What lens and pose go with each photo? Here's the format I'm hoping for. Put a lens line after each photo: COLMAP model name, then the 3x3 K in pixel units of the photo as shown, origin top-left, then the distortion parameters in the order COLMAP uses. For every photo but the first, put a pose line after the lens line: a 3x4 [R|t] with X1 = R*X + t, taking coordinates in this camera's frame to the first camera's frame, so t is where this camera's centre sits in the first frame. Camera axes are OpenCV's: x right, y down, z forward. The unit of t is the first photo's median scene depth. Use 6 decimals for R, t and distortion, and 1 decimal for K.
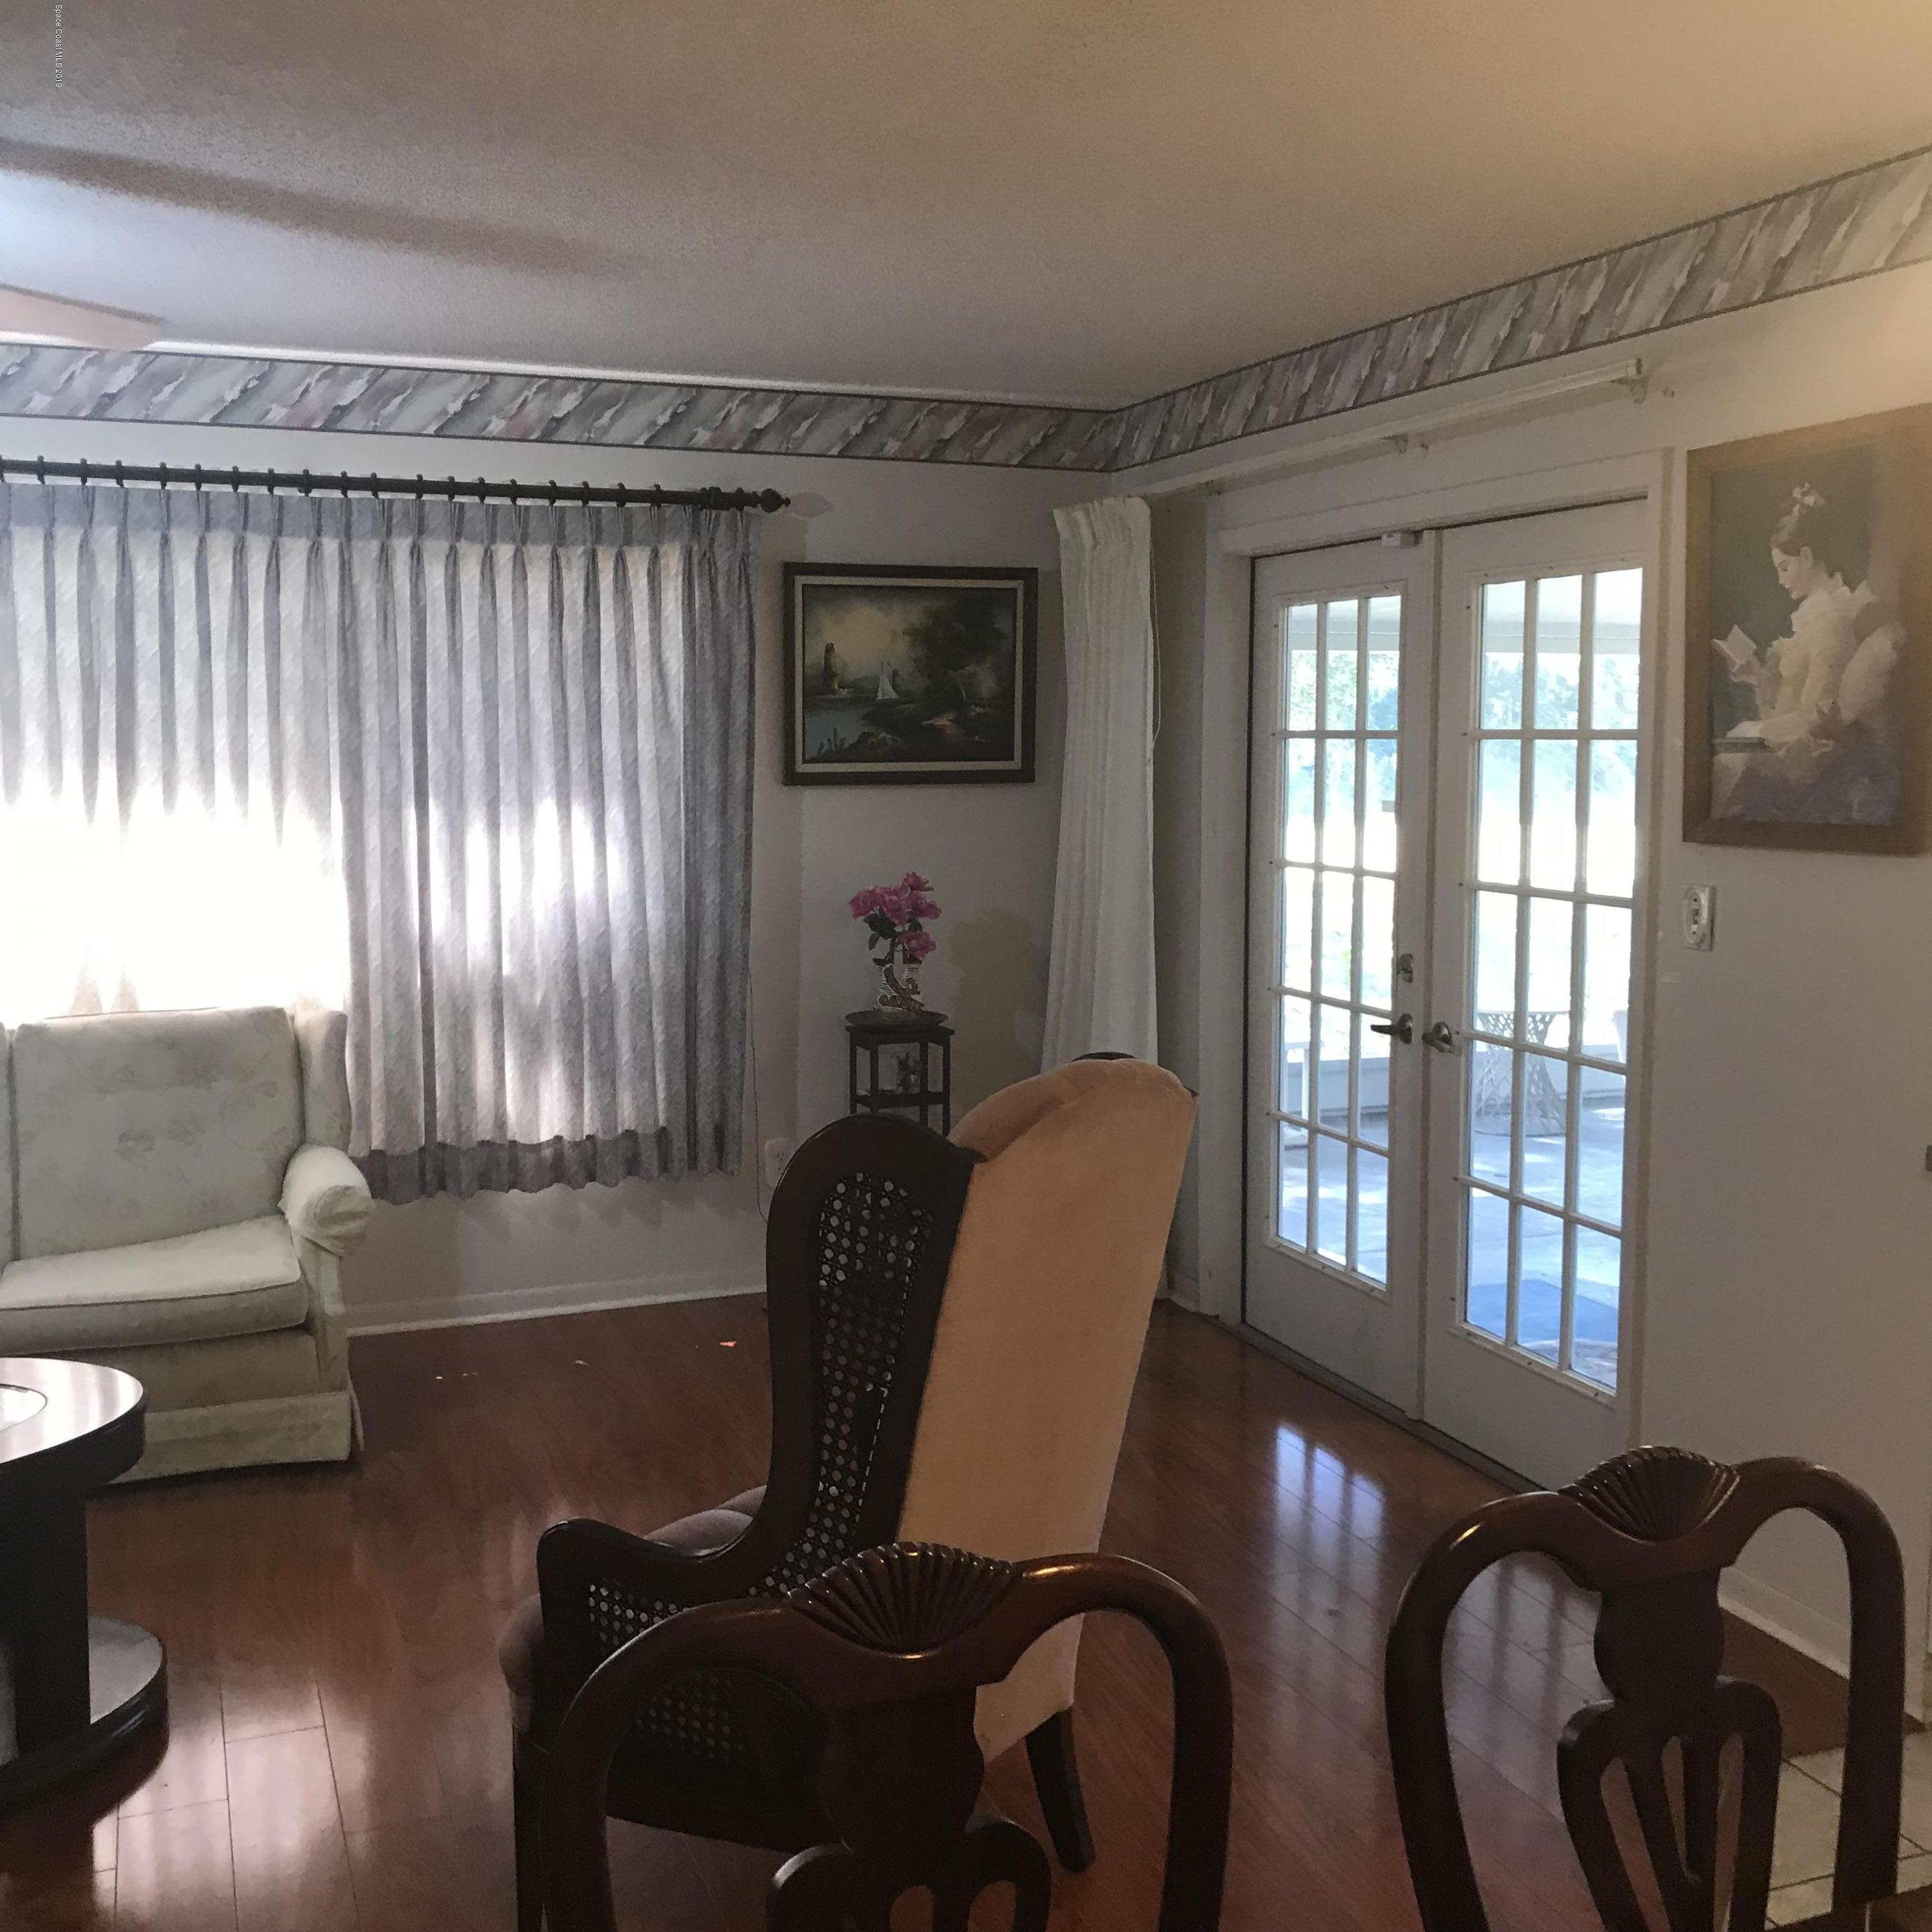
lens RADIAL K [[2065.8, 0, 977.5], [0, 2065.8, 968.7], [0, 0, 1]] dist [0.080900, -0.253053]
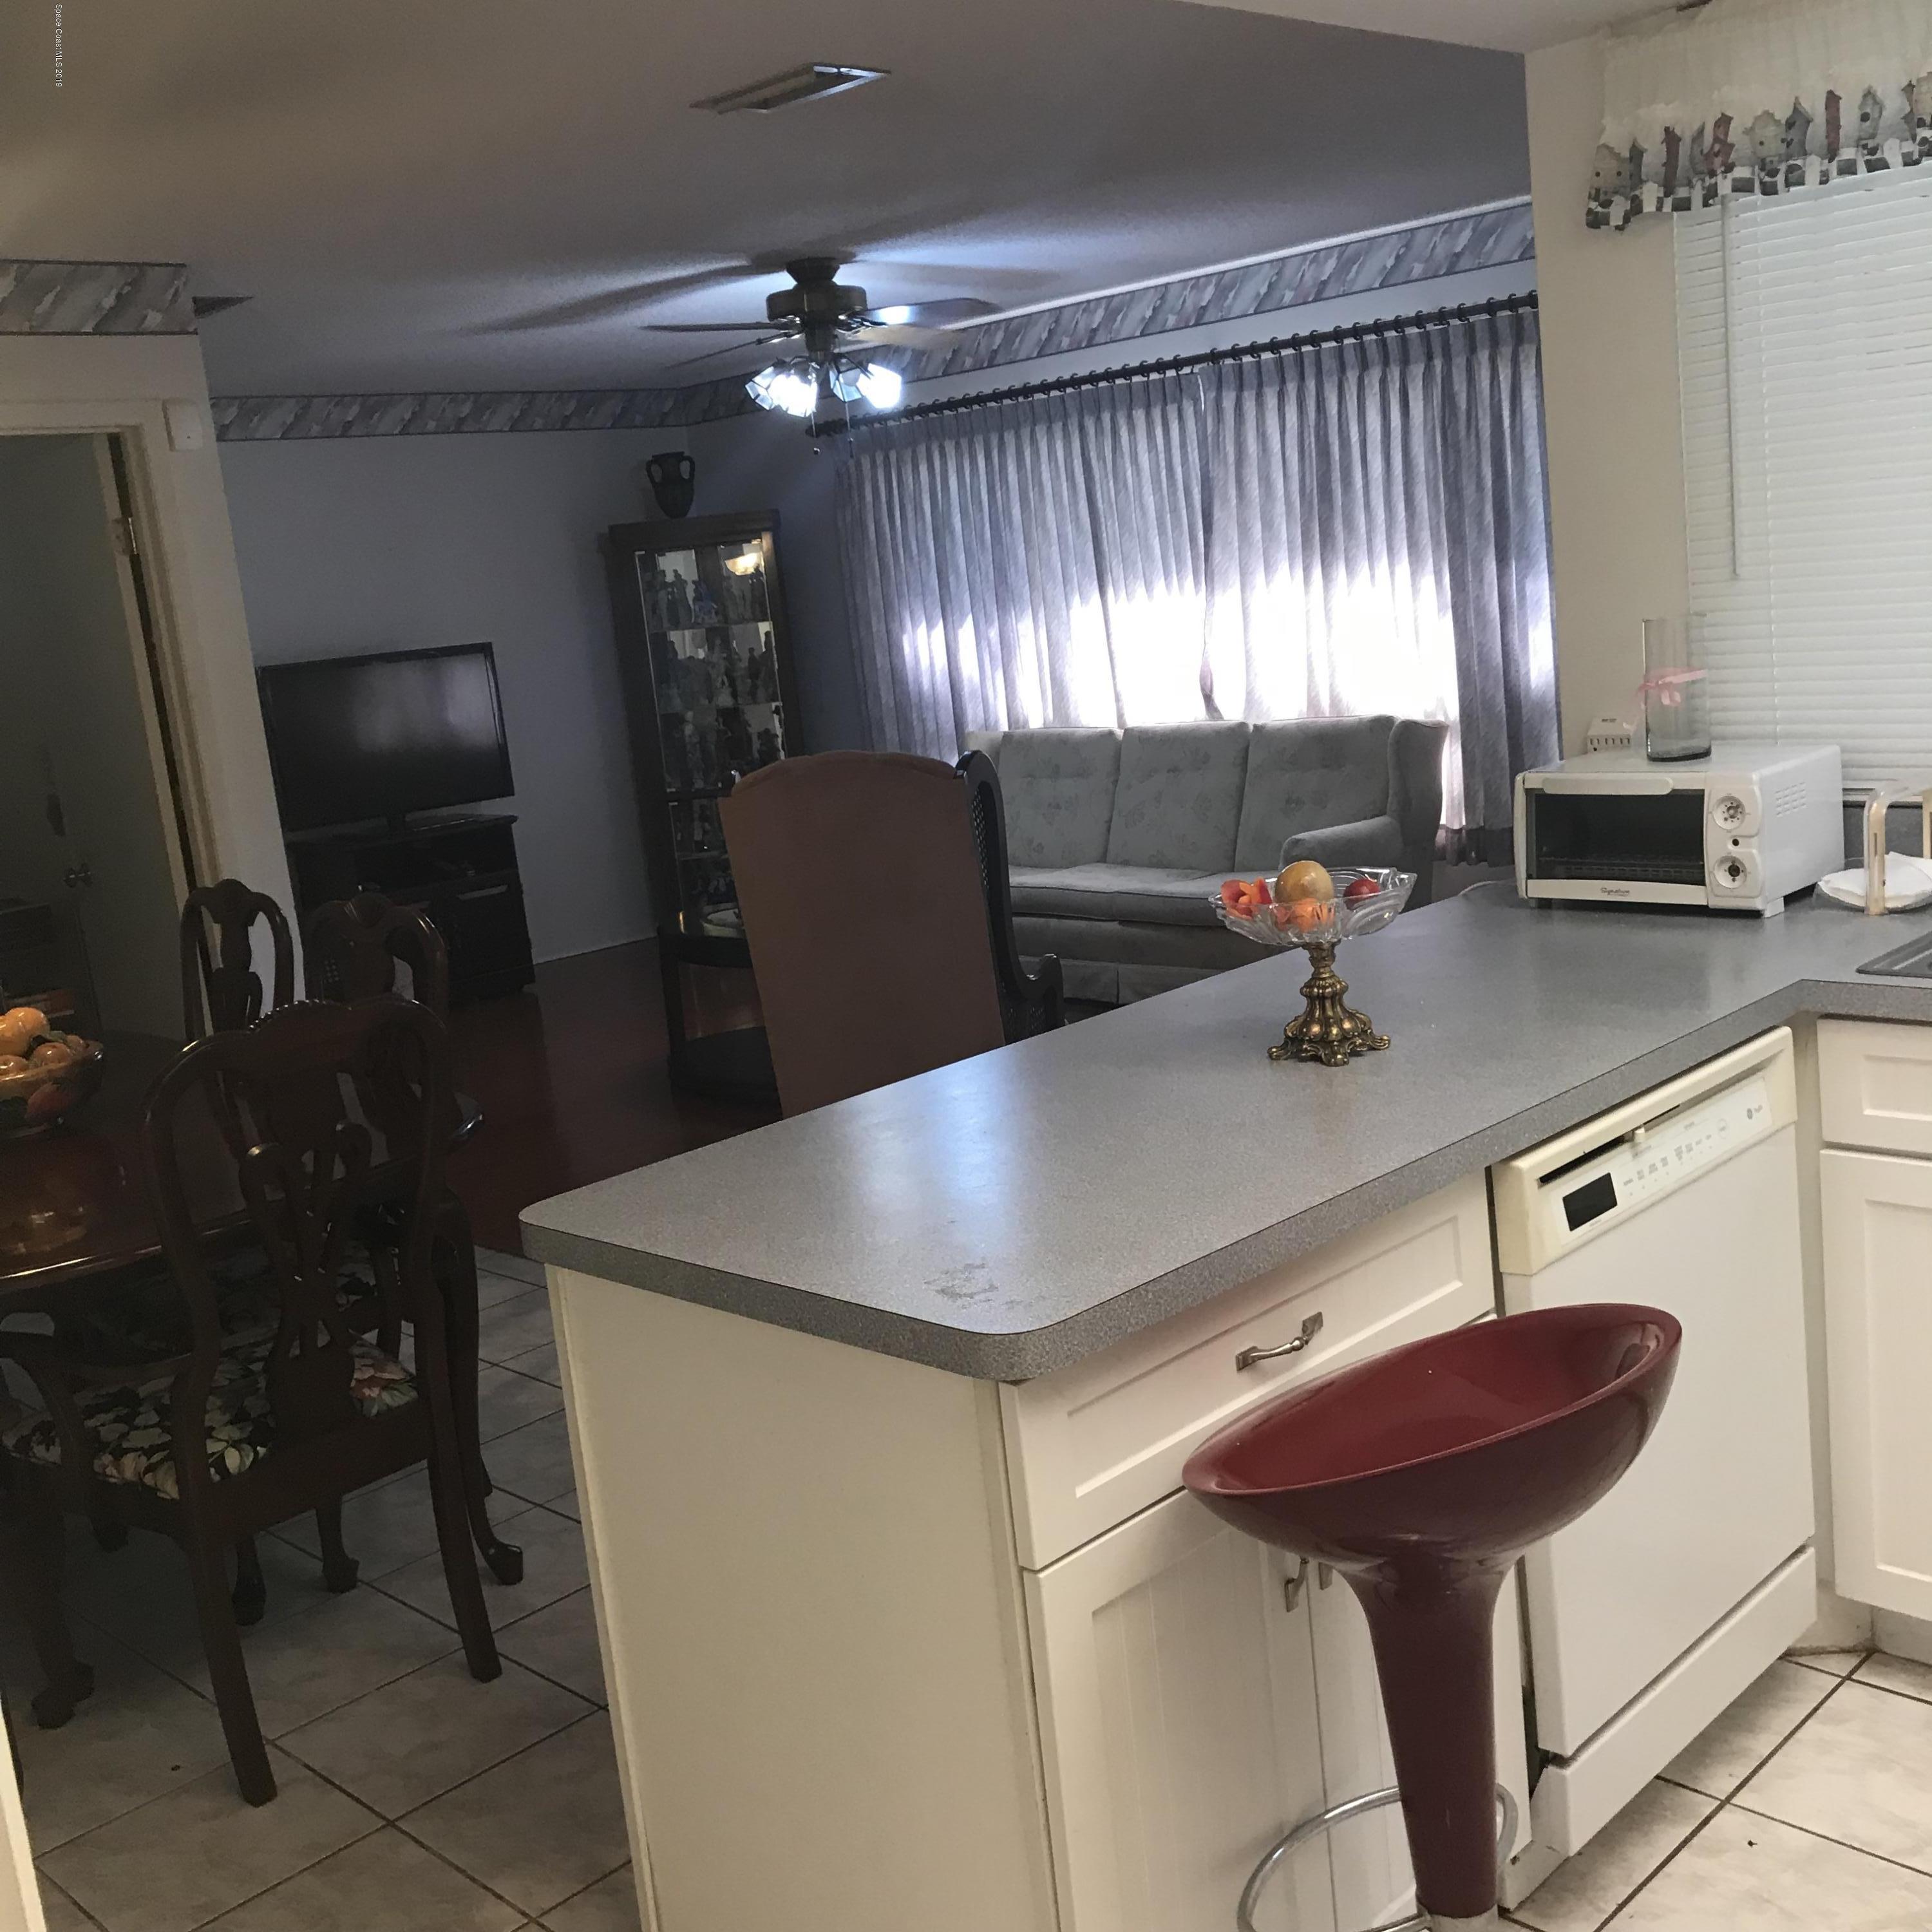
lens RADIAL K [[2118.2, 0, 988.3], [0, 2118.2, 974.1], [0, 0, 1]] dist [0.180065, -0.559616]
pose [[0.401264, 0.131607, -0.906458, 0.846363], [0.006084, 0.989219, 0.146316, -0.020340], [0.915942, -0.064227, 0.396137, 0.159623]]
